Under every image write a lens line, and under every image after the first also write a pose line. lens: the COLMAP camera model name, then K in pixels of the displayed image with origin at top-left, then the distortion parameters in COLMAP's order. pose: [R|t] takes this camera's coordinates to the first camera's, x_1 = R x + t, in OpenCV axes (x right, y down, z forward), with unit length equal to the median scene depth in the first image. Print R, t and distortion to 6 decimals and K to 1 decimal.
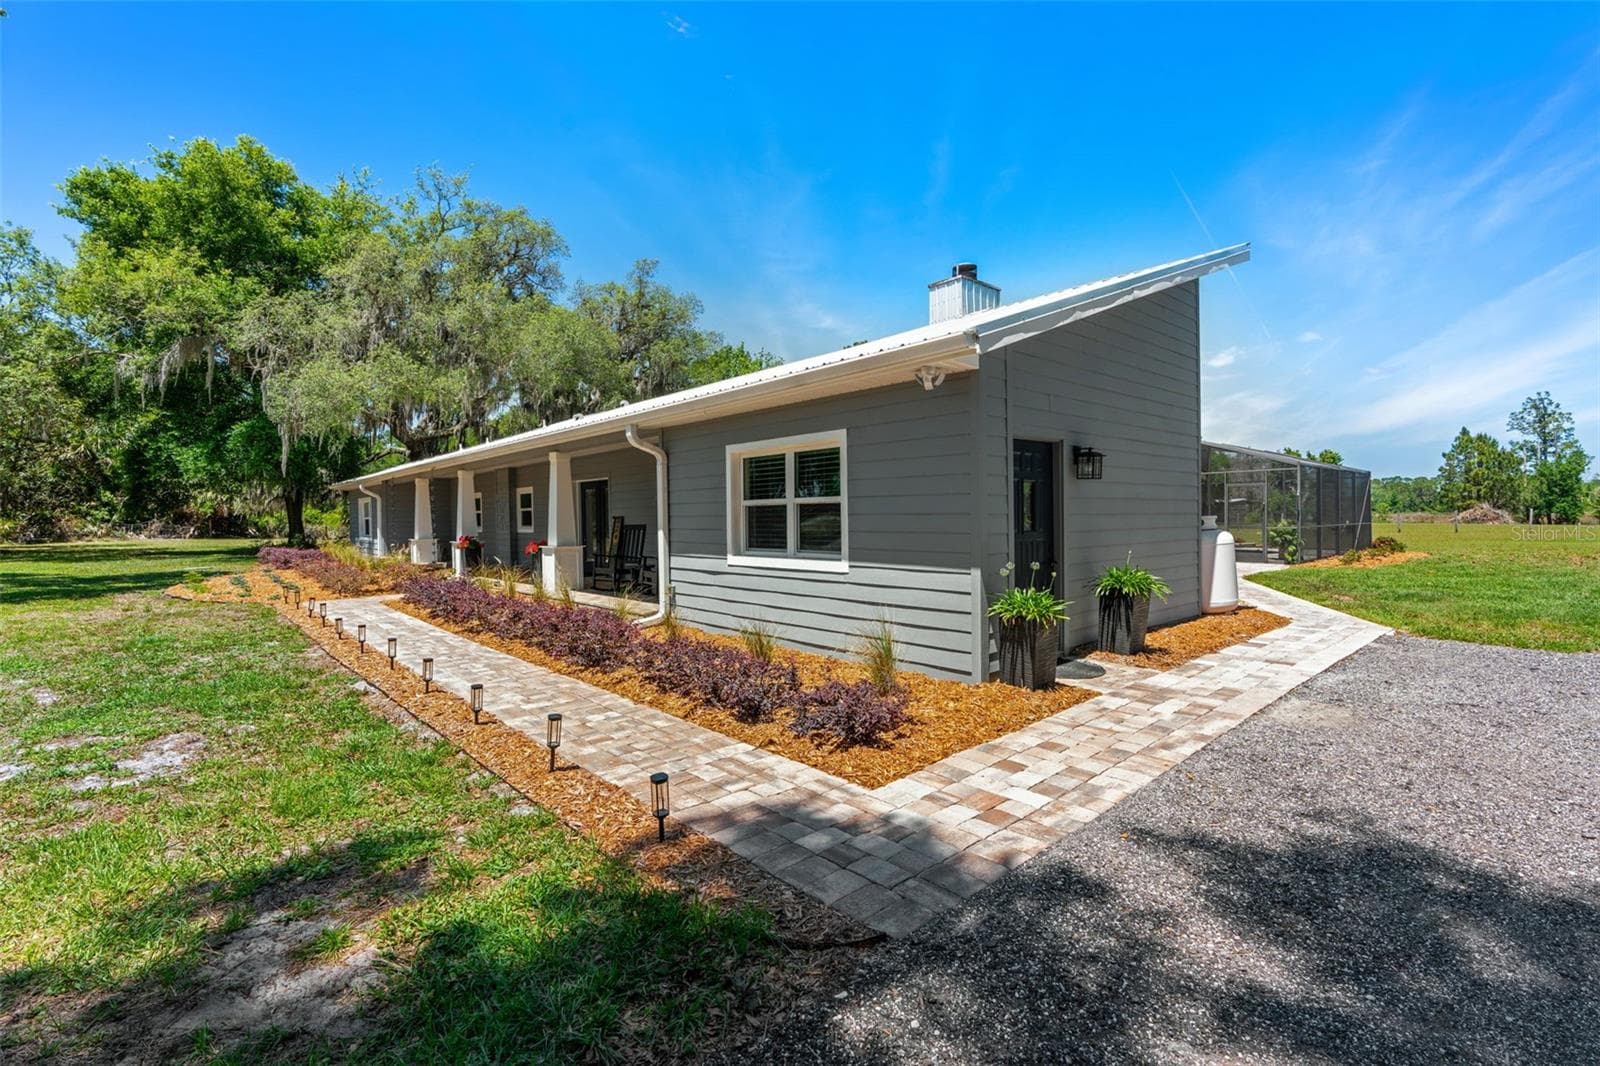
lens RADIAL K [[766.4, 0, 803.6], [0, 766.4, 522.3], [0, 0, 1]] dist [-0.000455, -0.000164]
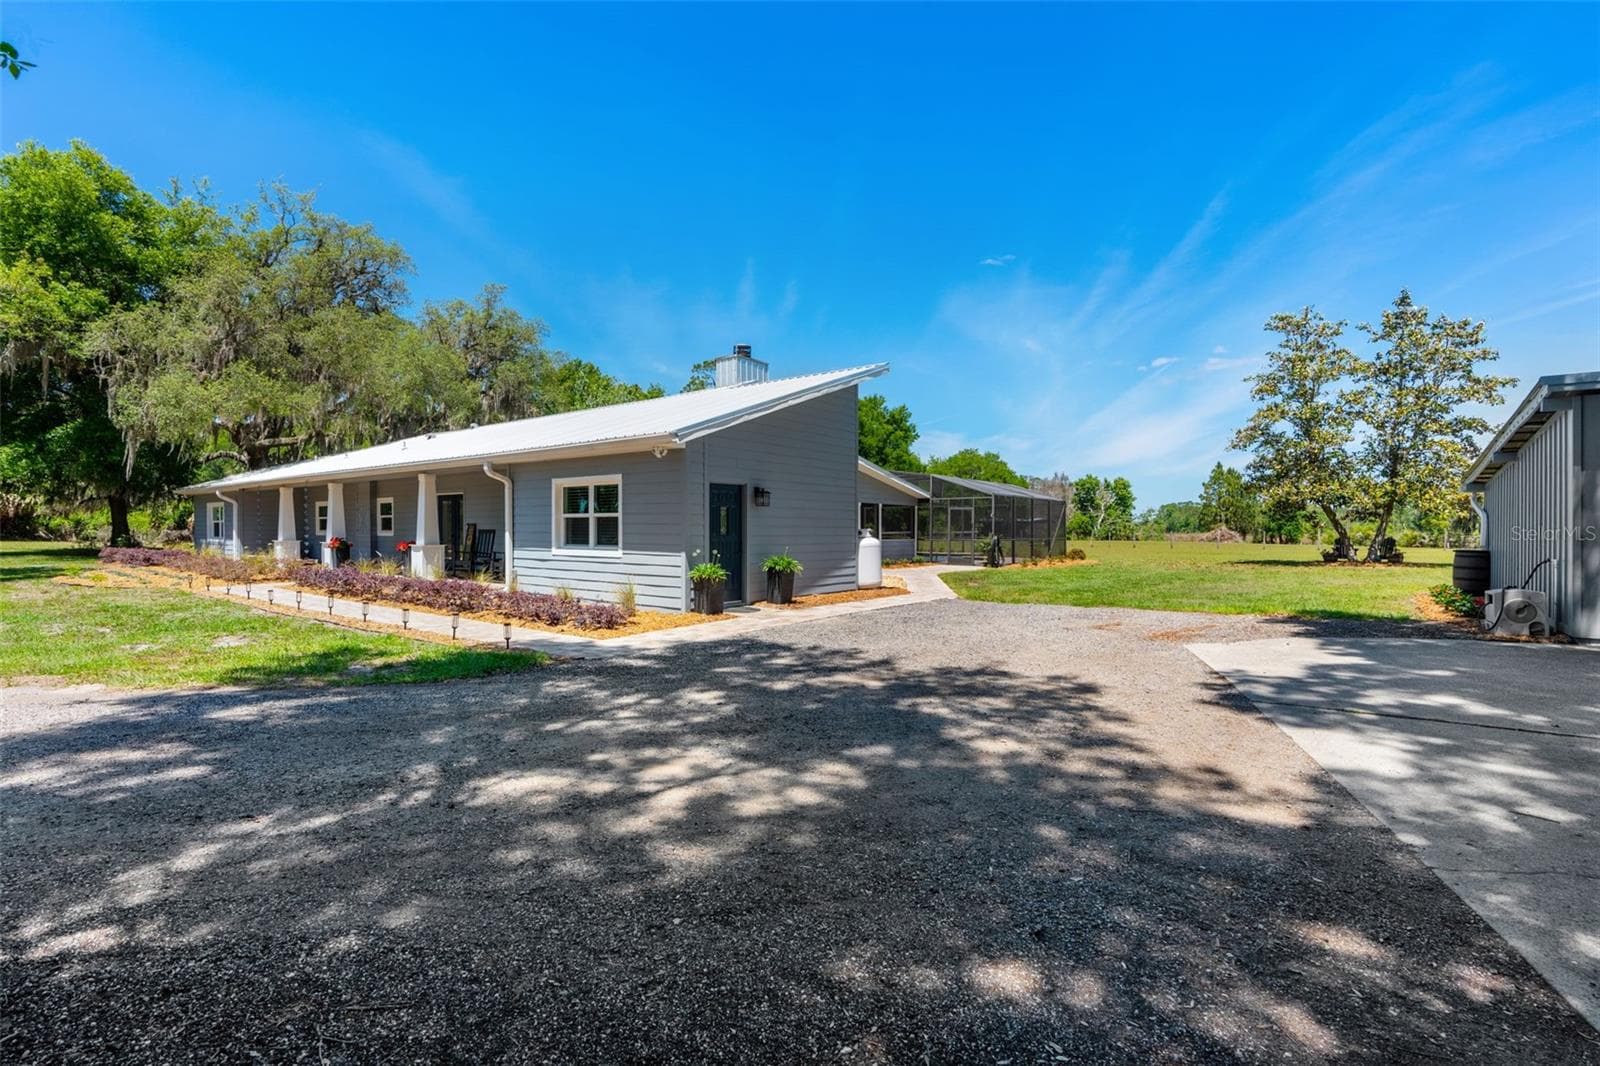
lens RADIAL K [[774.9, 0, 804.8], [0, 774.9, 535.6], [0, 0, 1]] dist [-0.002564, -0.000384]
pose [[0.982599, 0.014492, 0.185171, 0.041848], [-0.014587, 0.999893, -0.000845, 0.003687], [-0.185164, -0.001871, 0.982706, -0.237055]]
